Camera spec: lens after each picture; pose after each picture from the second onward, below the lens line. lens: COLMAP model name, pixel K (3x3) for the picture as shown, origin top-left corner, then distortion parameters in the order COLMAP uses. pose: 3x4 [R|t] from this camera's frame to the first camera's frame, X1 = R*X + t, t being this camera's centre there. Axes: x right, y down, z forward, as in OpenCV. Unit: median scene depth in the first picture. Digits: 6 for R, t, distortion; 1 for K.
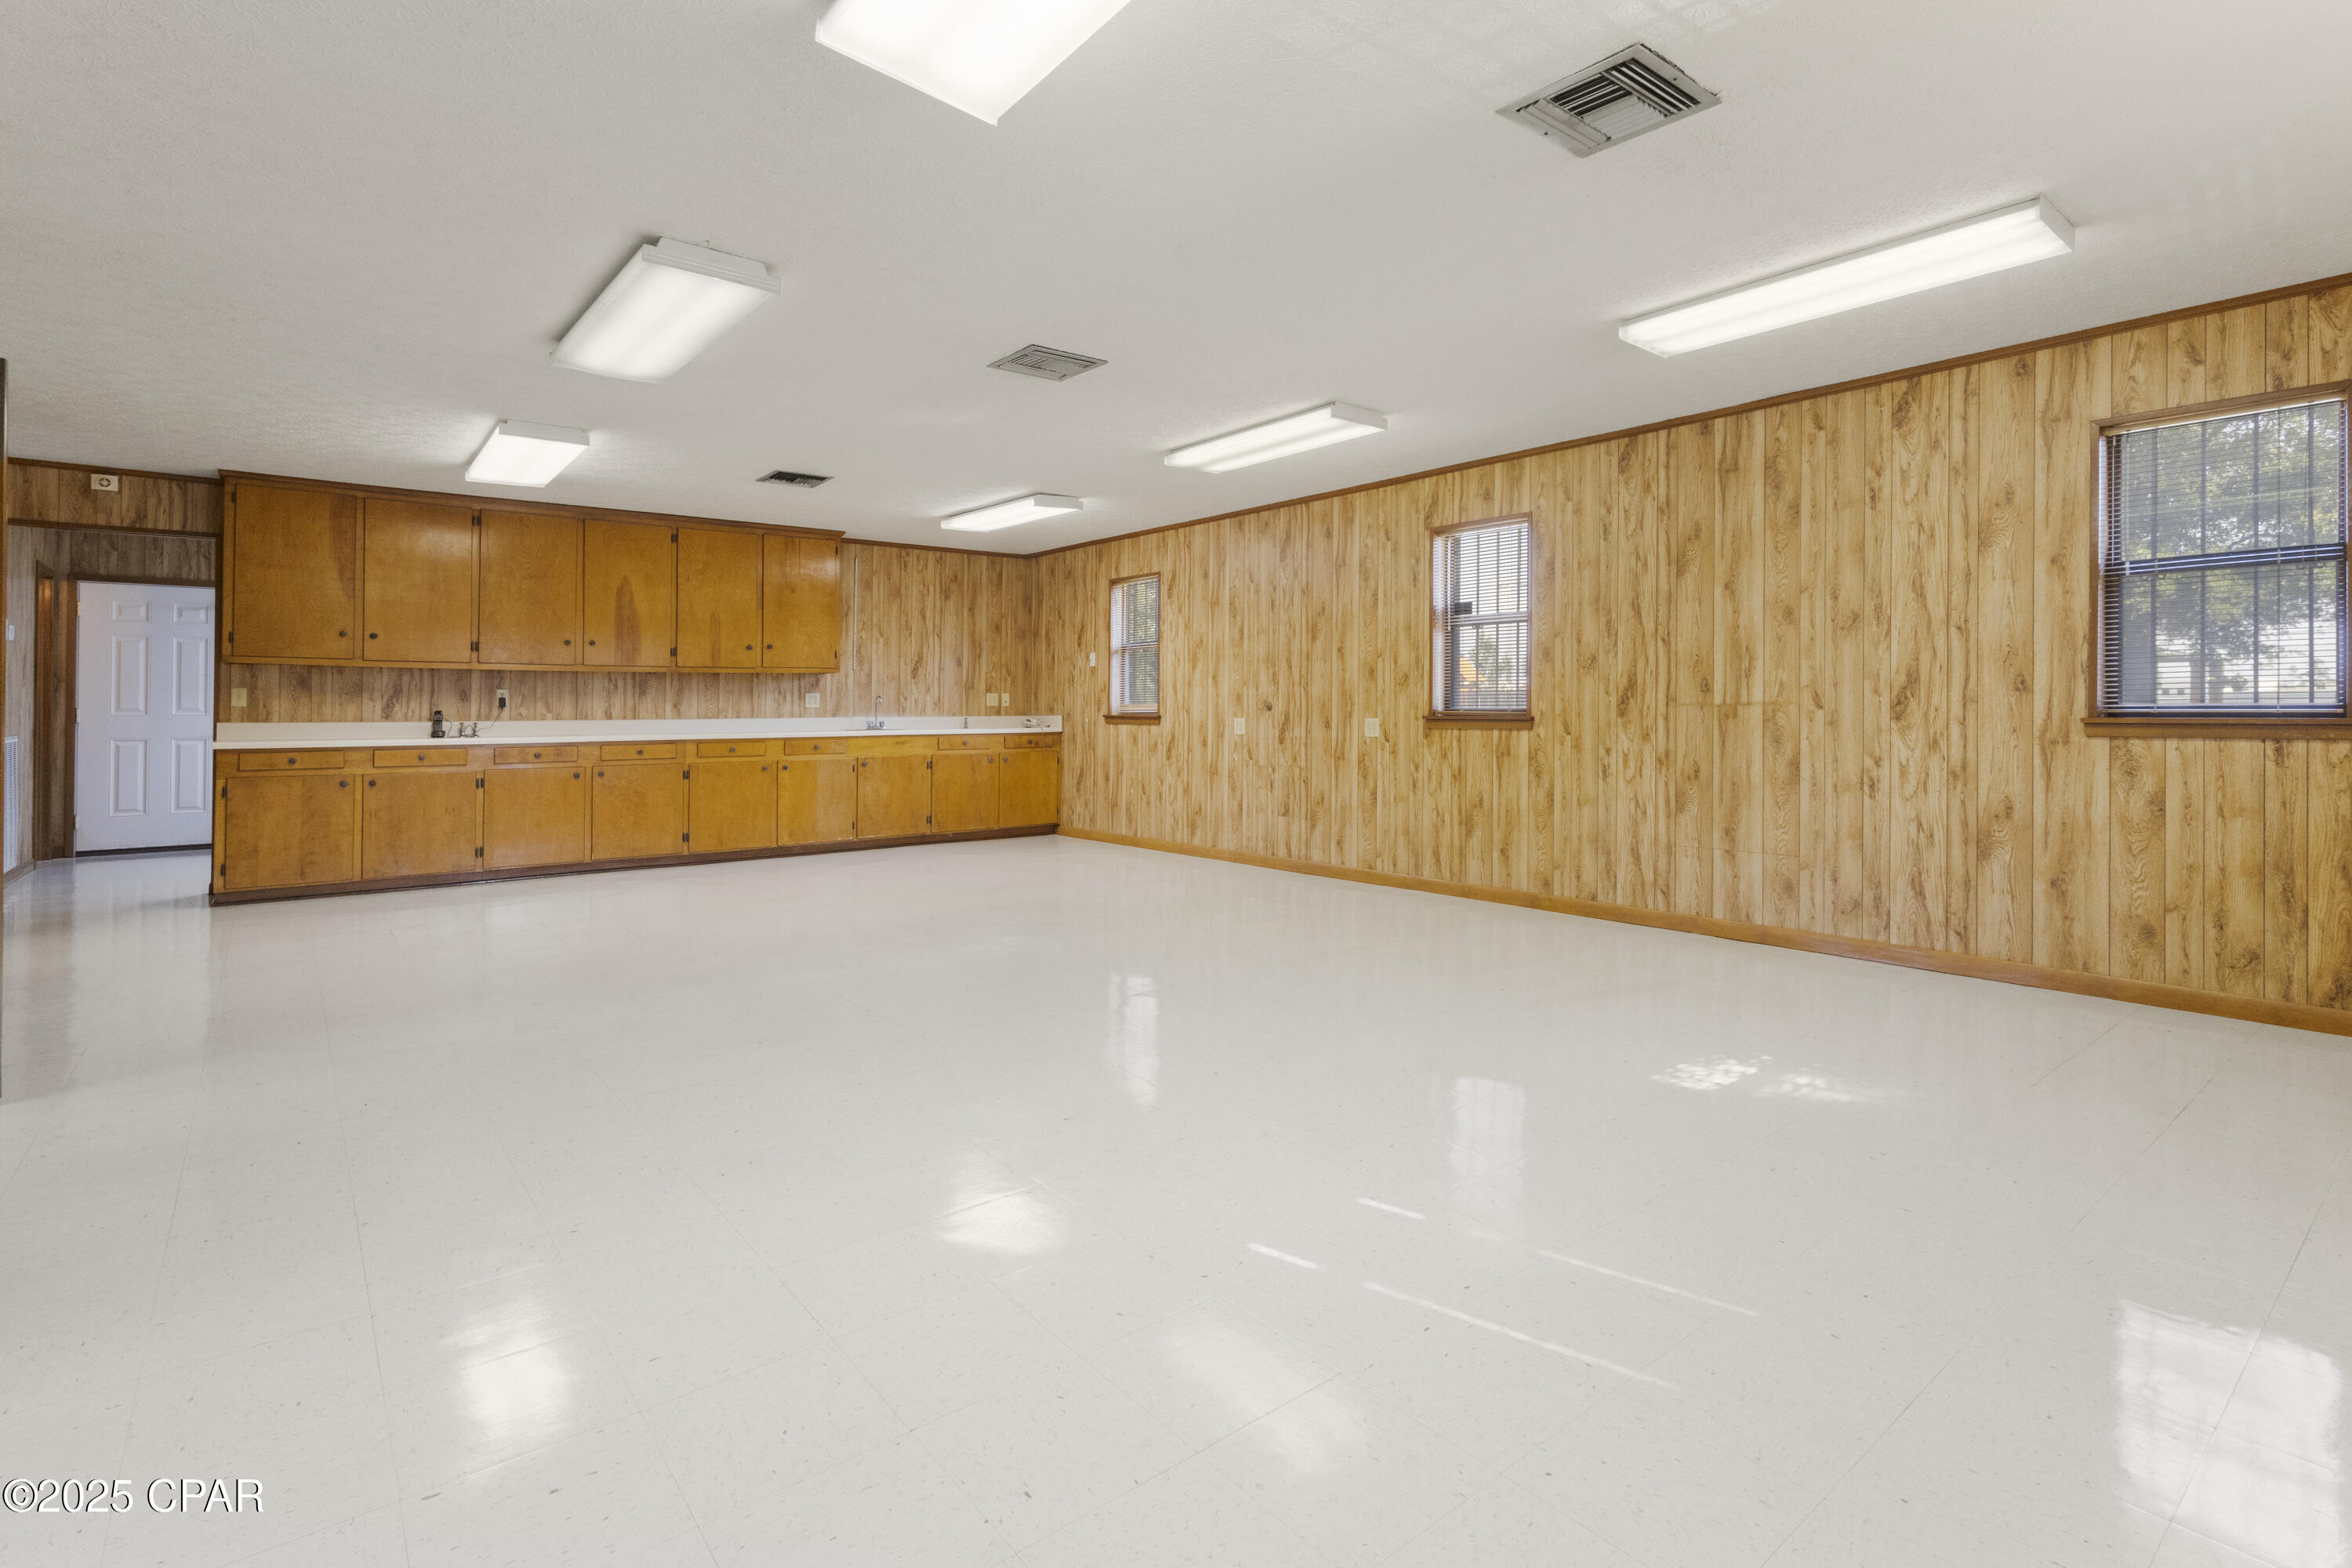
lens RADIAL K [[1117.8, 0, 1167.3], [0, 1117.8, 695.4], [0, 0, 1]] dist [0.001286, 0.000932]
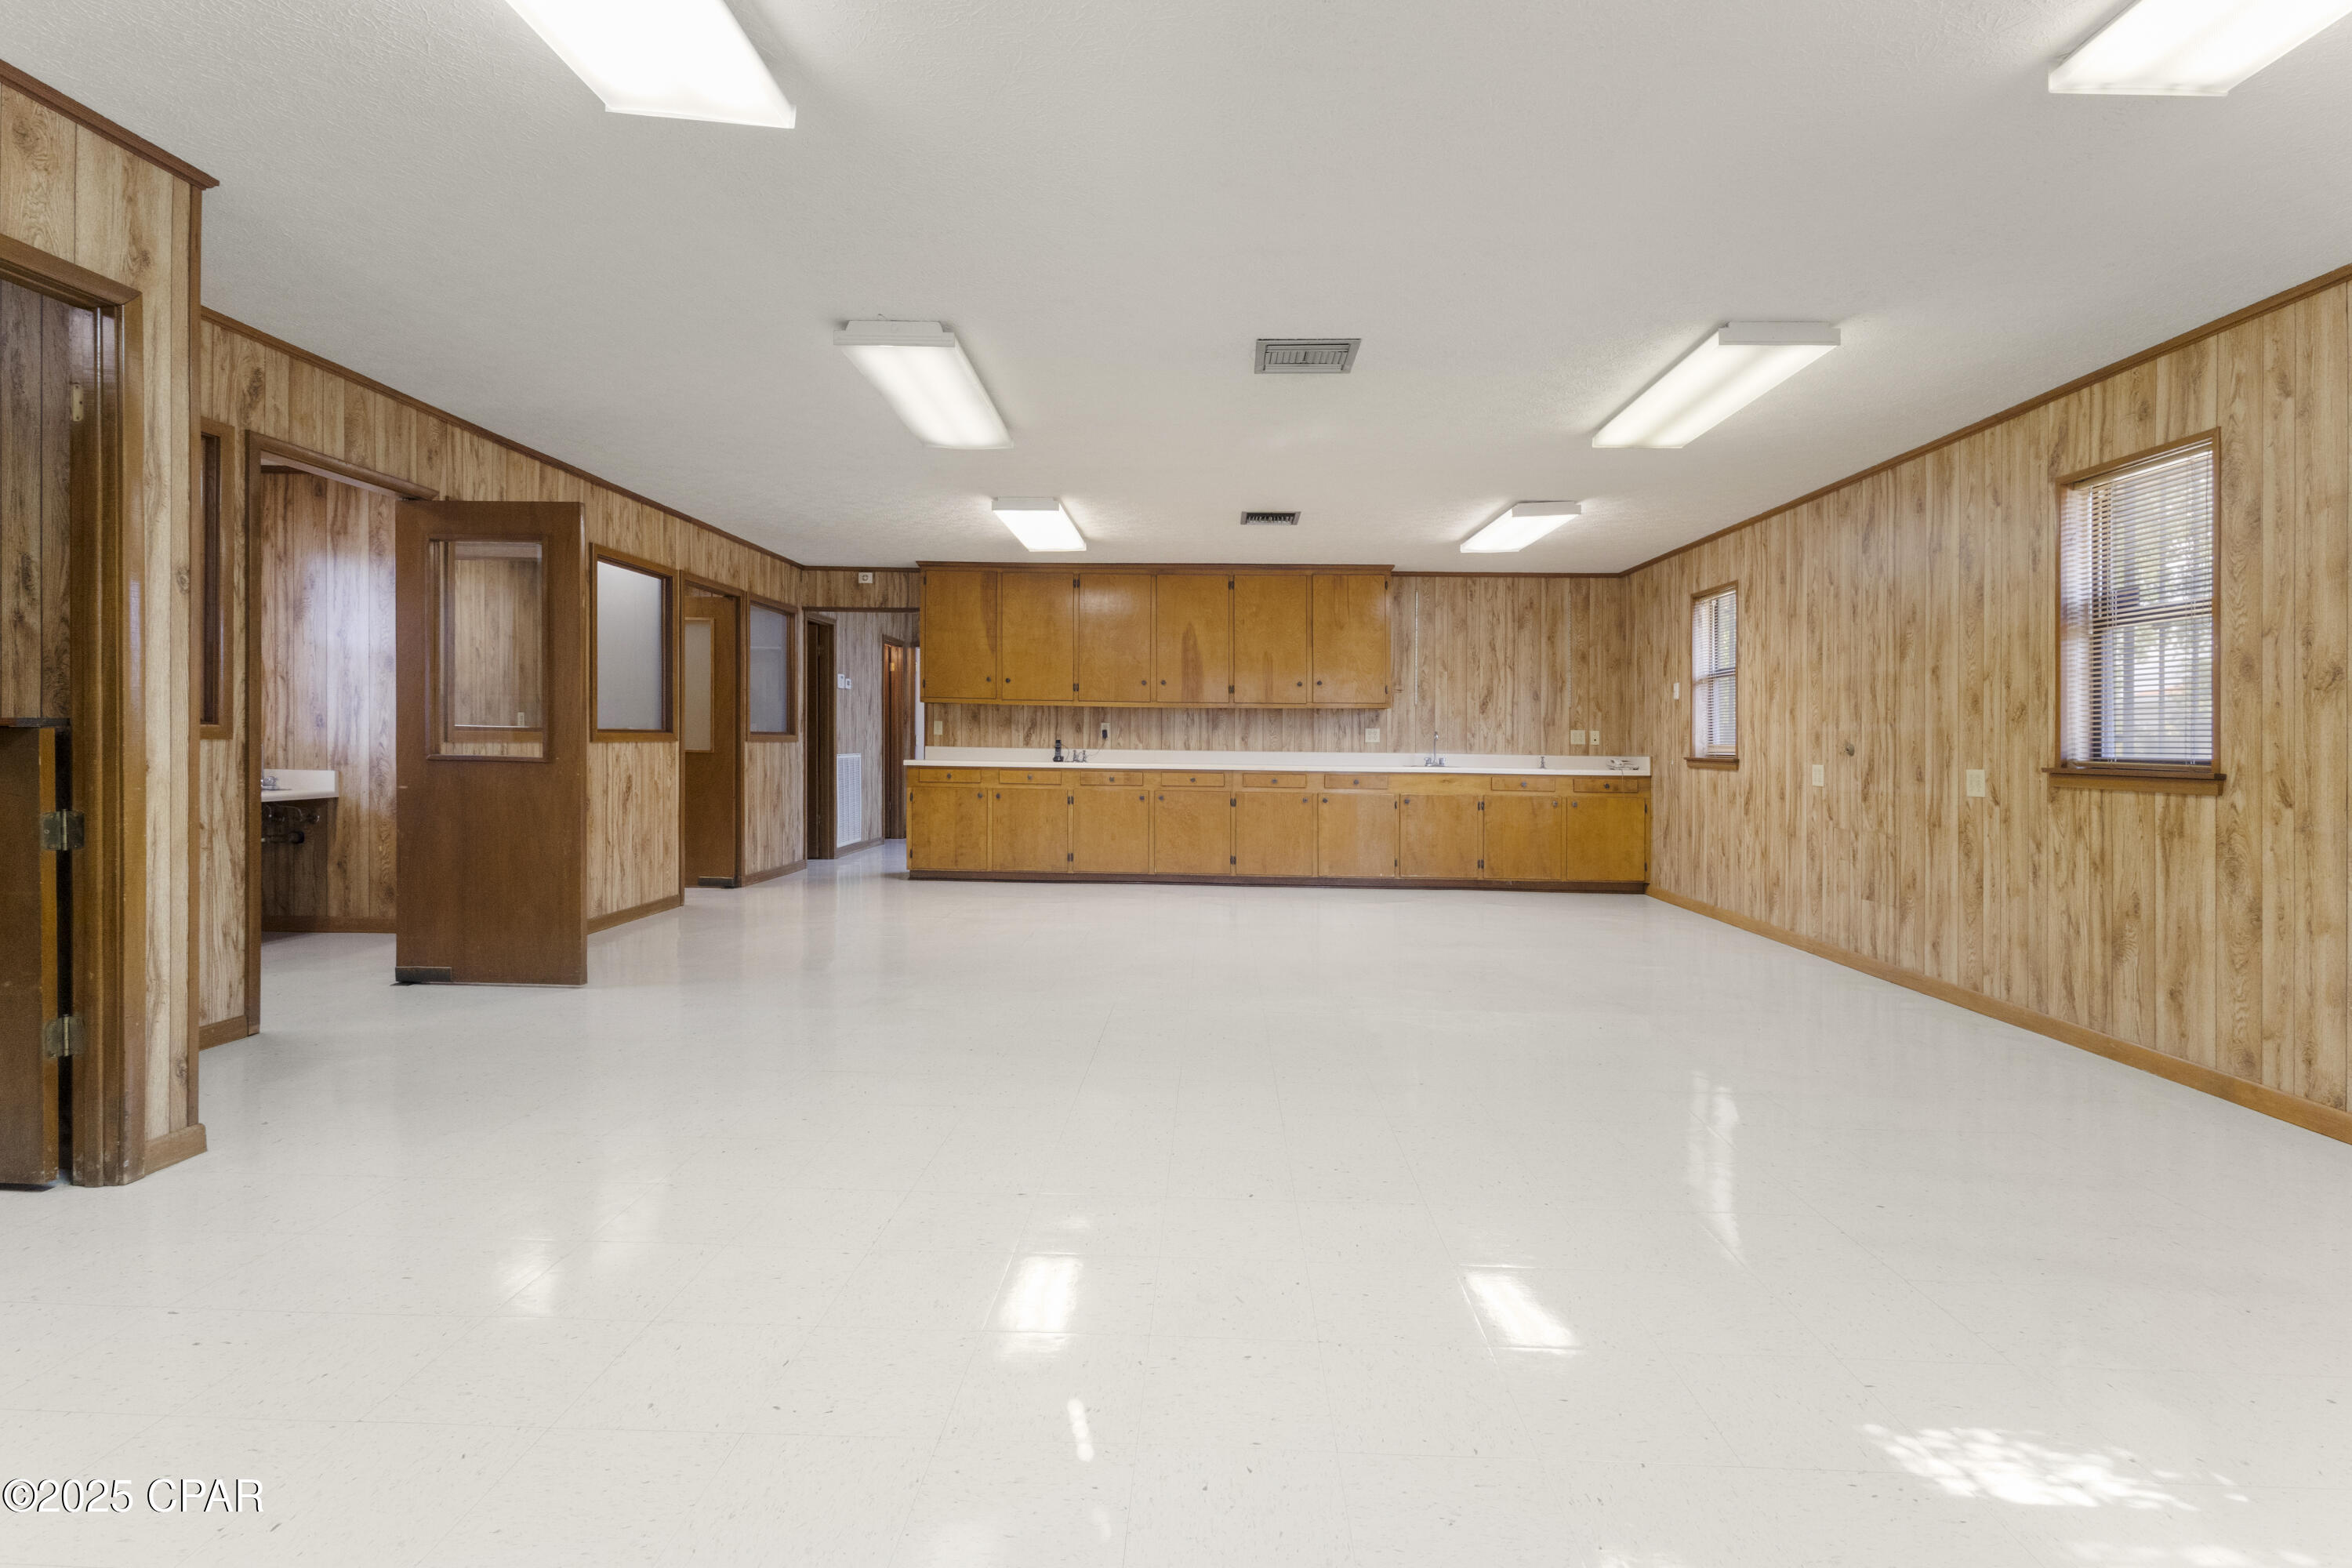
lens RADIAL K [[1096.0, 0, 1174.9], [0, 1096.0, 732.7], [0, 0, 1]] dist [0.001781, 0.001107]
pose [[0.759878, 0.009354, -0.649999, 0.224977], [-0.009625, 0.999949, 0.003137, 0.000586], [0.649995, 0.003873, 0.759929, 0.157732]]
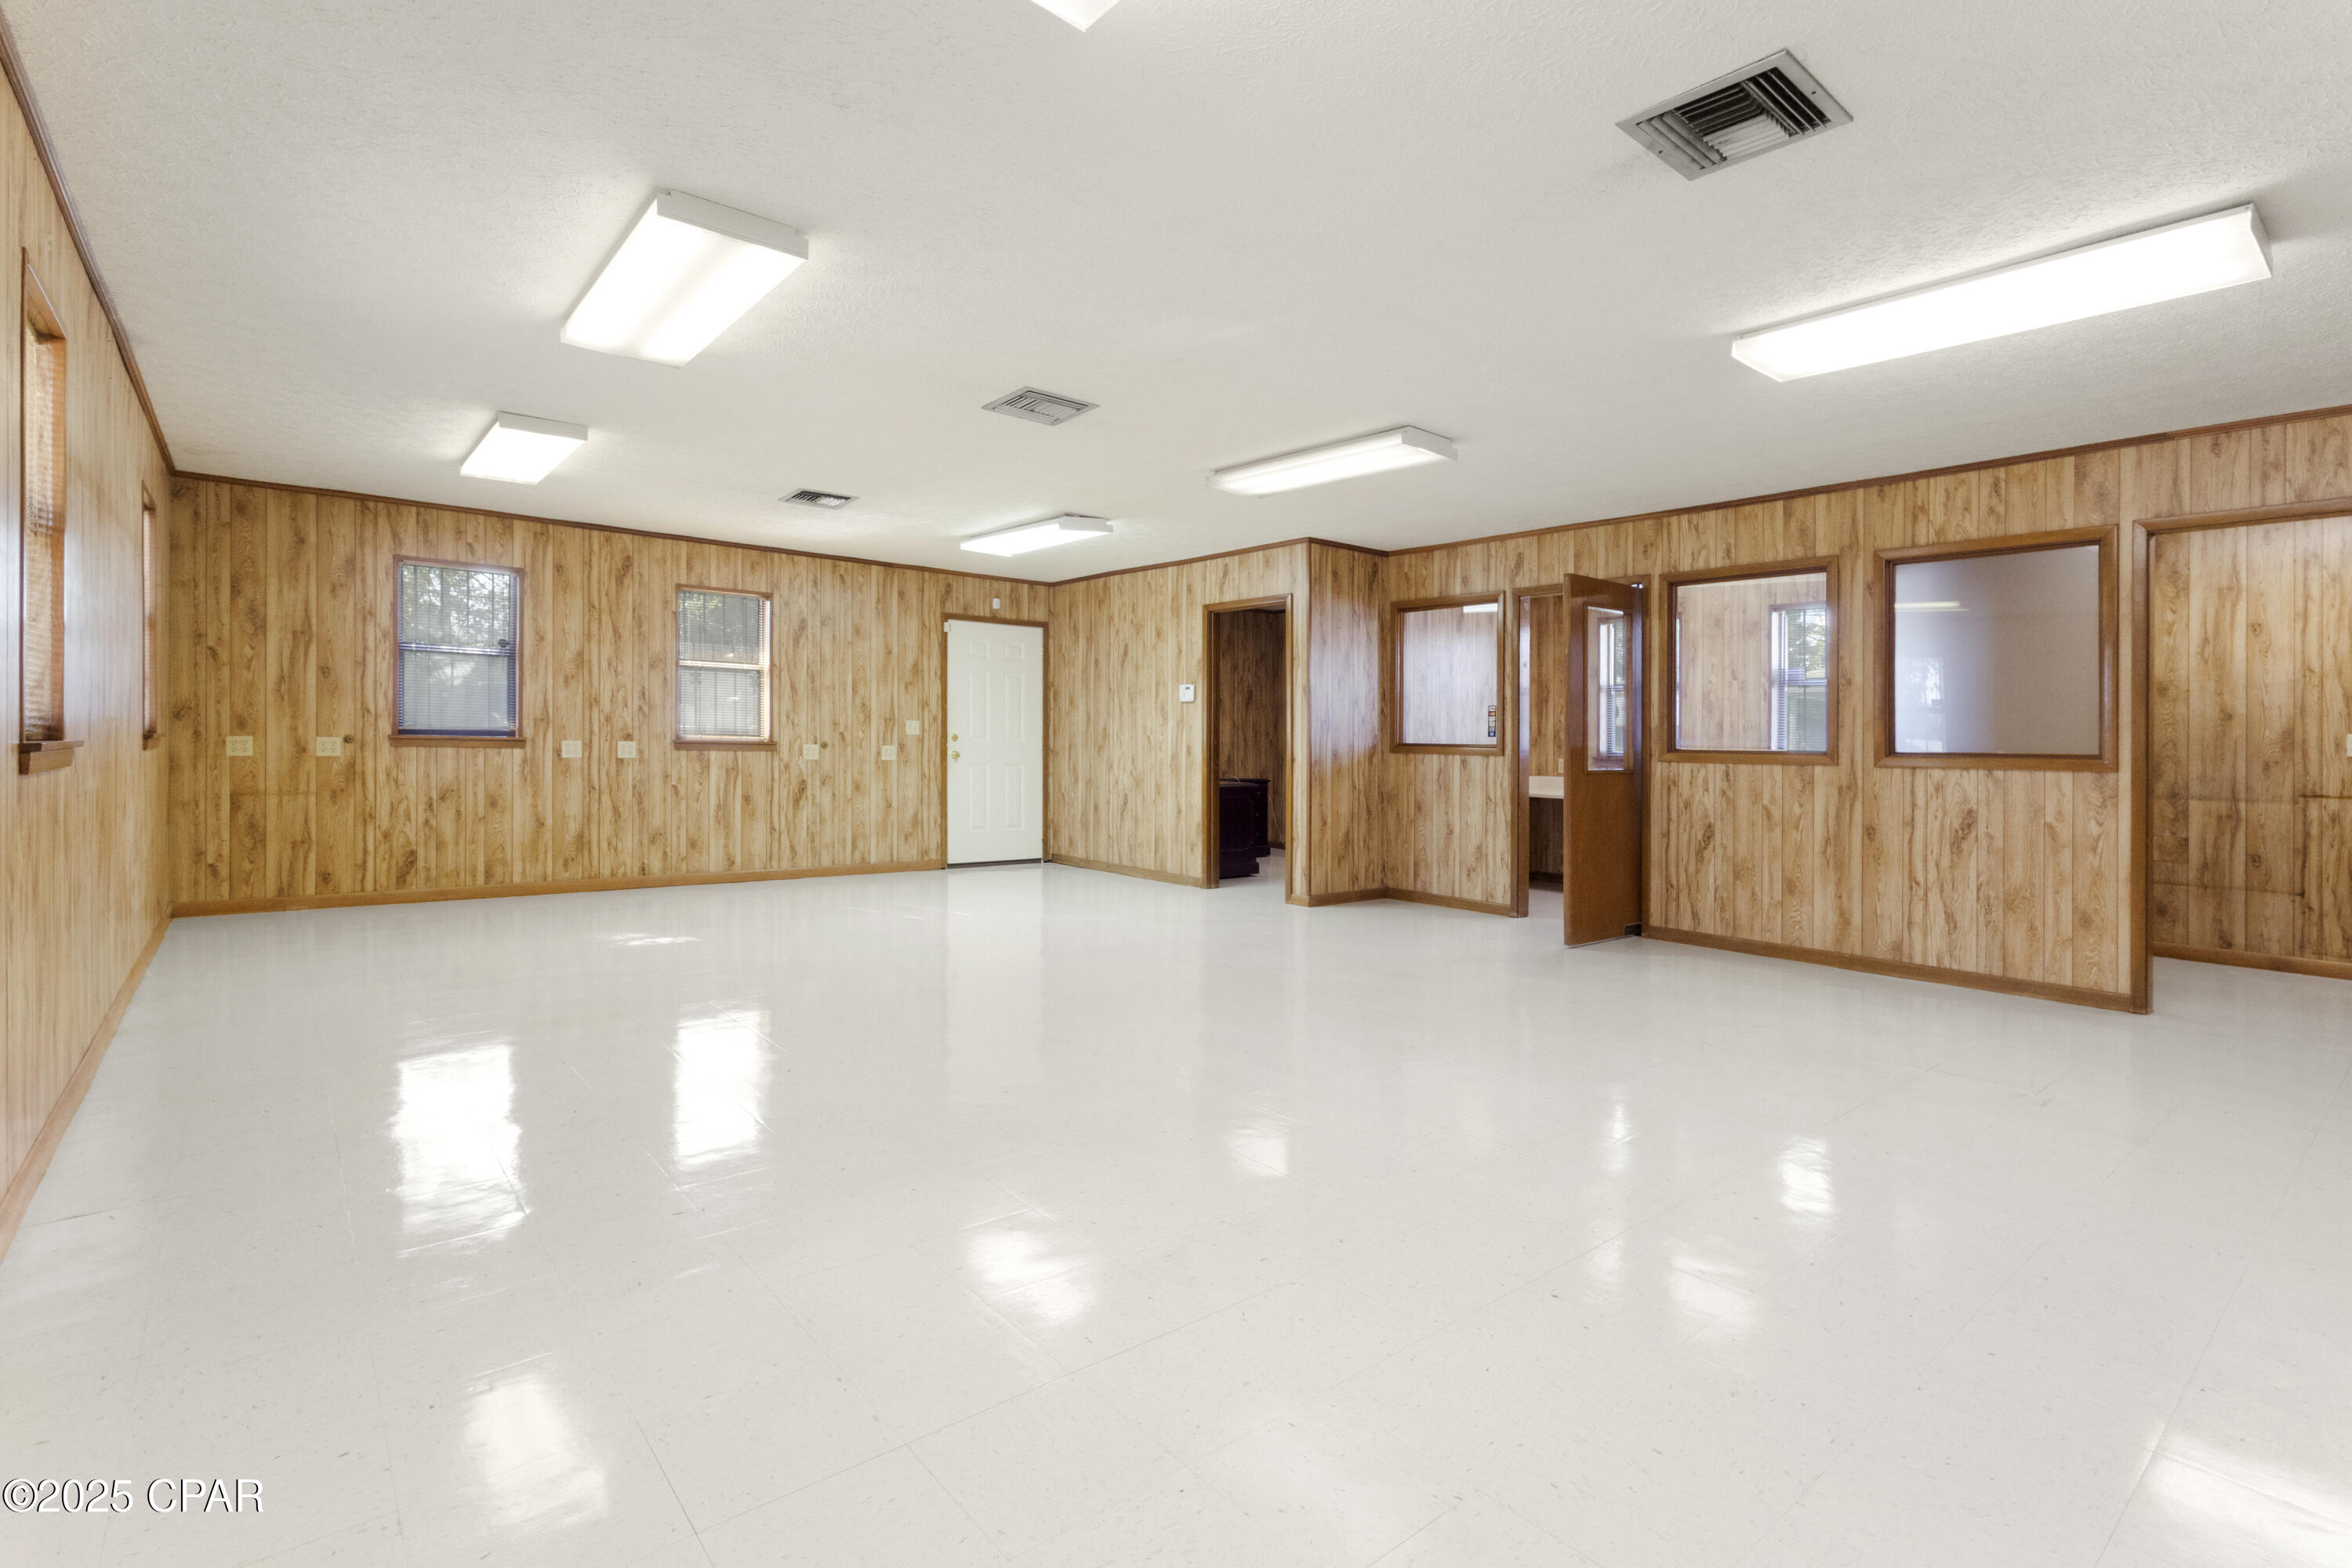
lens RADIAL K [[1117.8, 0, 1167.3], [0, 1117.8, 695.4], [0, 0, 1]] dist [0.001286, 0.000932]
pose [[-0.999868, -0.001381, -0.016164, -0.128448], [-0.000695, 0.999102, -0.042372, -0.001487], [0.016208, -0.042356, -0.998971, 1.233645]]
